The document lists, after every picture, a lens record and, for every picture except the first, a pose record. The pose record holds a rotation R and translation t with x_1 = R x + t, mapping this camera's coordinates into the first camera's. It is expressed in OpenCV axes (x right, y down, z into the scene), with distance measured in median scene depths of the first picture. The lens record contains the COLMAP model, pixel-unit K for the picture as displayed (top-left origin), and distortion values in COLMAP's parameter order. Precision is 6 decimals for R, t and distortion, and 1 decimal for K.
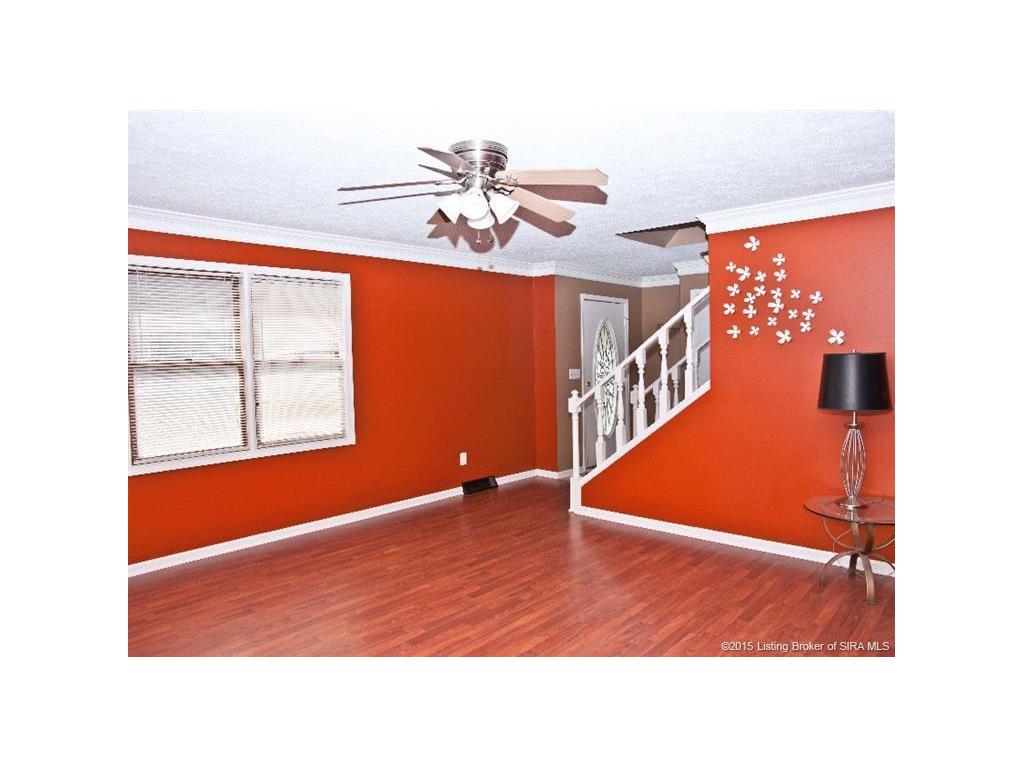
lens RADIAL K [[596.5, 0, 515.1], [0, 596.5, 378.2], [0, 0, 1]] dist [-0.079075, 0.000780]
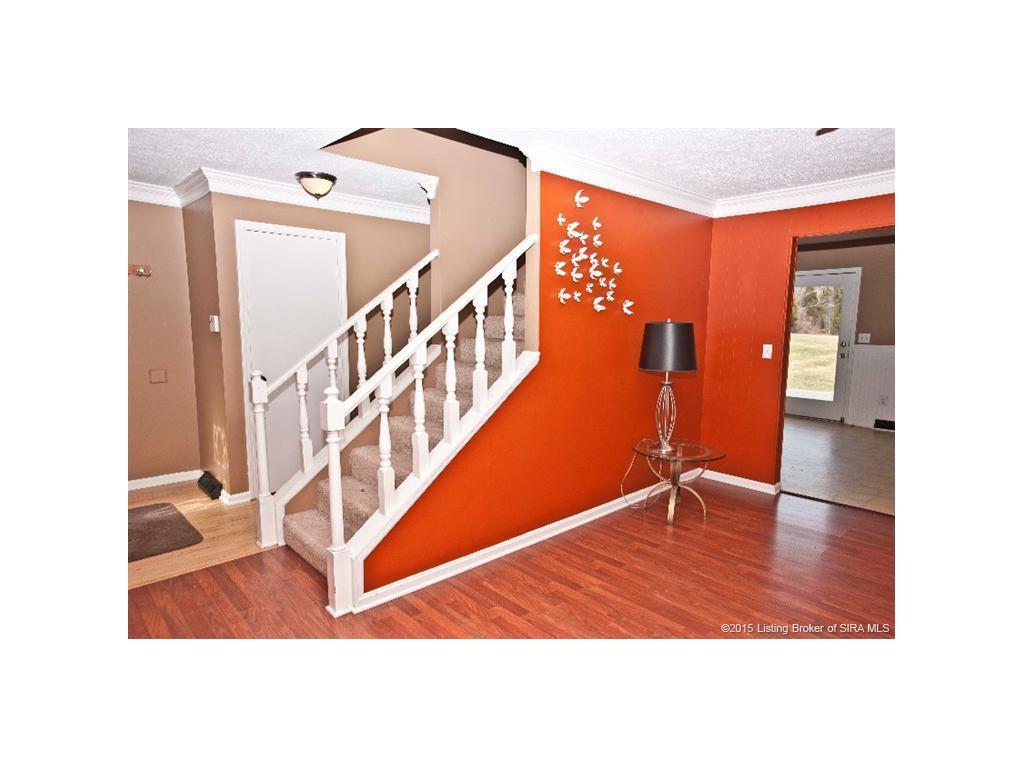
lens RADIAL K [[529.1, 0, 516.3], [0, 529.1, 384.2], [0, 0, 1]] dist [0.003202, 0.000296]
pose [[0.078127, -0.101852, 0.991727, -0.450562], [0.030574, 0.994544, 0.099733, -0.029971], [-0.996474, 0.022529, 0.080815, 1.061696]]
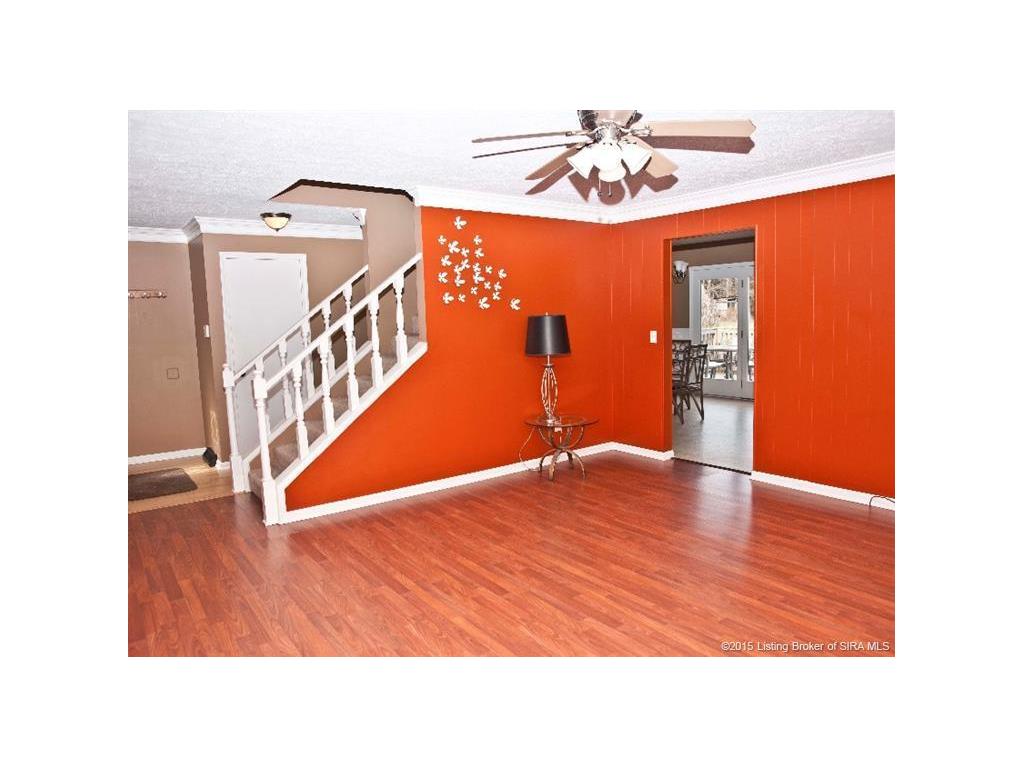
lens RADIAL K [[596.5, 0, 515.1], [0, 596.5, 378.2], [0, 0, 1]] dist [-0.079075, 0.000780]
pose [[0.176391, -0.088573, 0.980327, -0.774256], [0.067098, 0.994709, 0.077799, -0.006885], [-0.982031, 0.052055, 0.181401, 0.709058]]
